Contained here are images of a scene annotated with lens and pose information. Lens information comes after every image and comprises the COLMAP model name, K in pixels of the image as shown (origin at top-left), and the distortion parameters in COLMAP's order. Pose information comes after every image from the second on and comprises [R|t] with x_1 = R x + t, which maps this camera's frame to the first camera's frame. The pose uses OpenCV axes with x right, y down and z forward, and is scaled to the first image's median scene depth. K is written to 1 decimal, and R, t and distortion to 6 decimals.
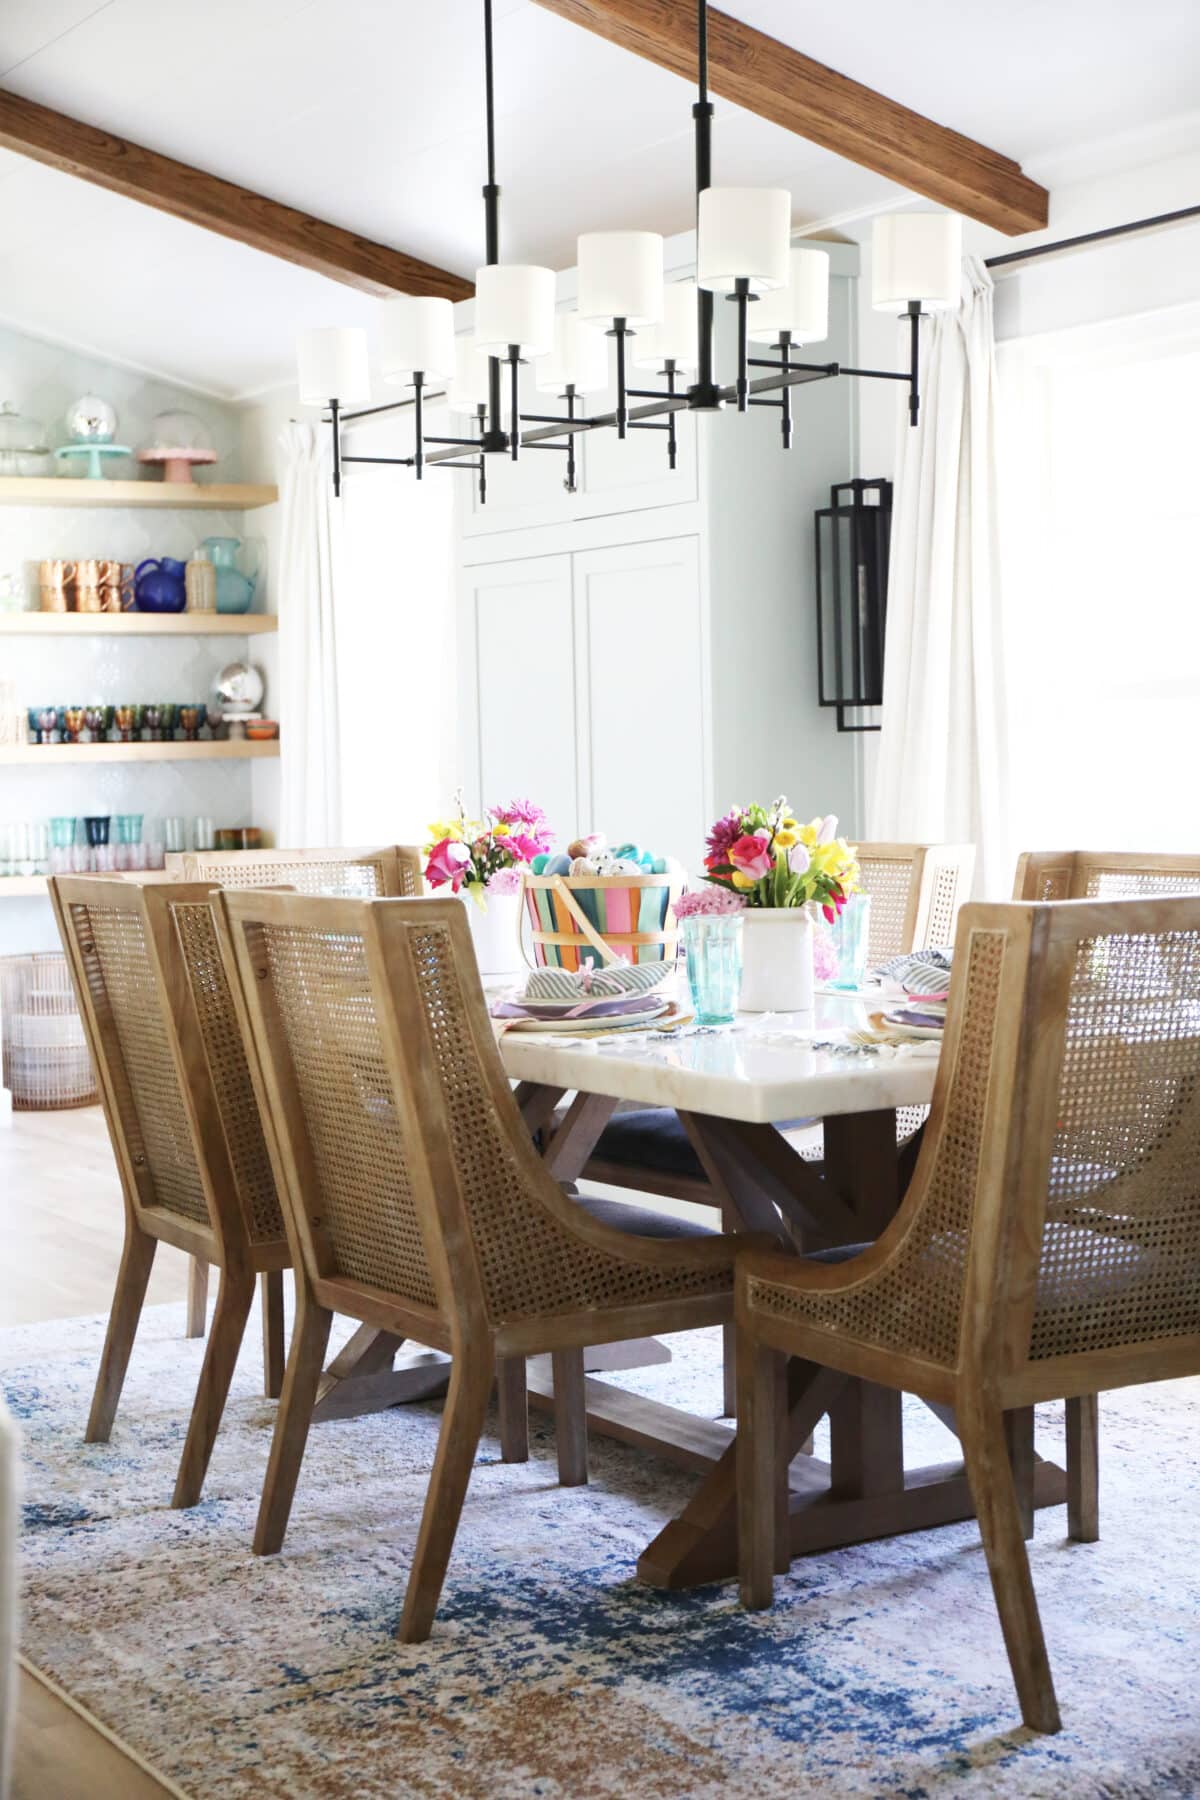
lens RADIAL K [[2644.1, 0, 600.0], [0, 2644.1, 900.0], [0, 0, 1]] dist [-0.417880, -0.002110]
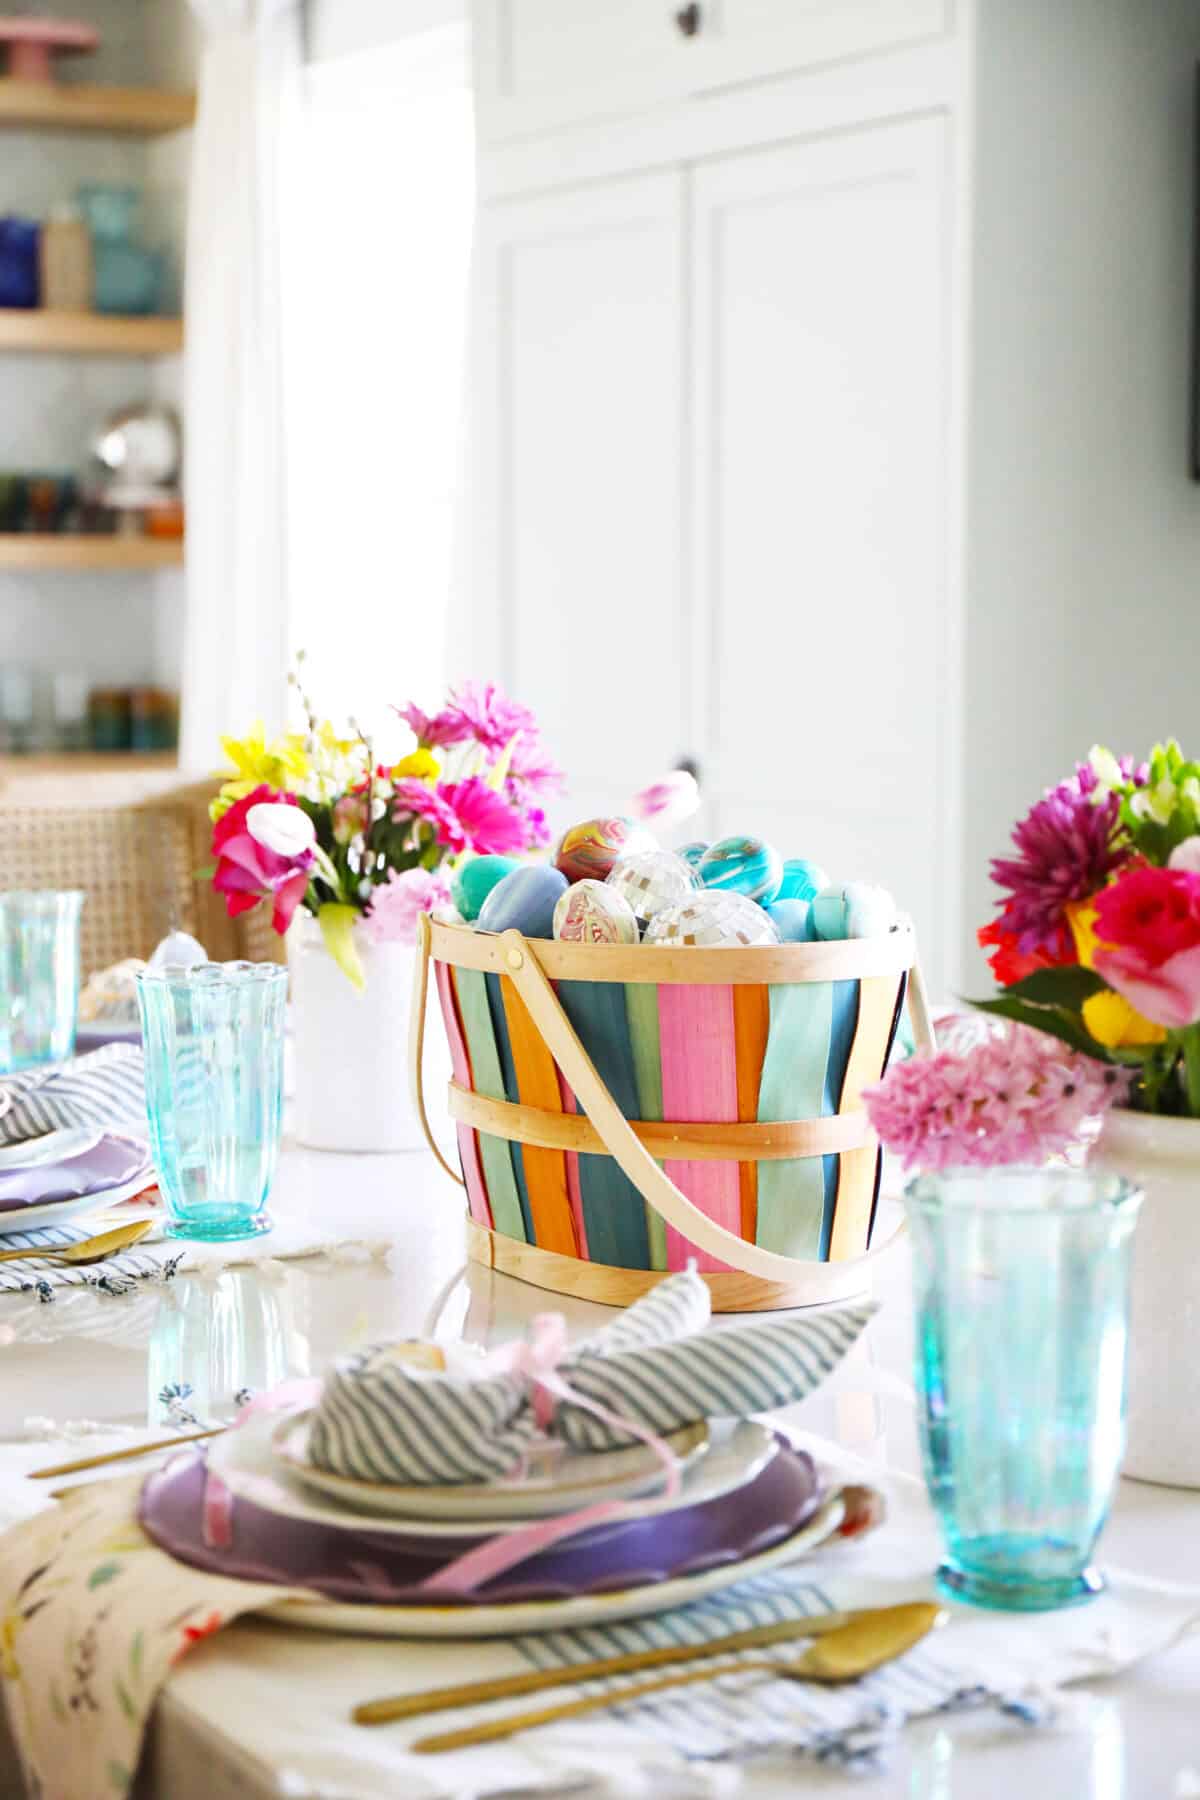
lens RADIAL K [[3774.8, 0, 600.0], [0, 3774.8, 900.0], [0, 0, 1]] dist [-0.005081, 0.068240]
pose [[0.998696, 0.027569, -0.042978, 0.013878], [-0.026288, 0.999202, 0.030087, -0.027373], [0.043773, -0.028918, 0.998623, 0.530169]]
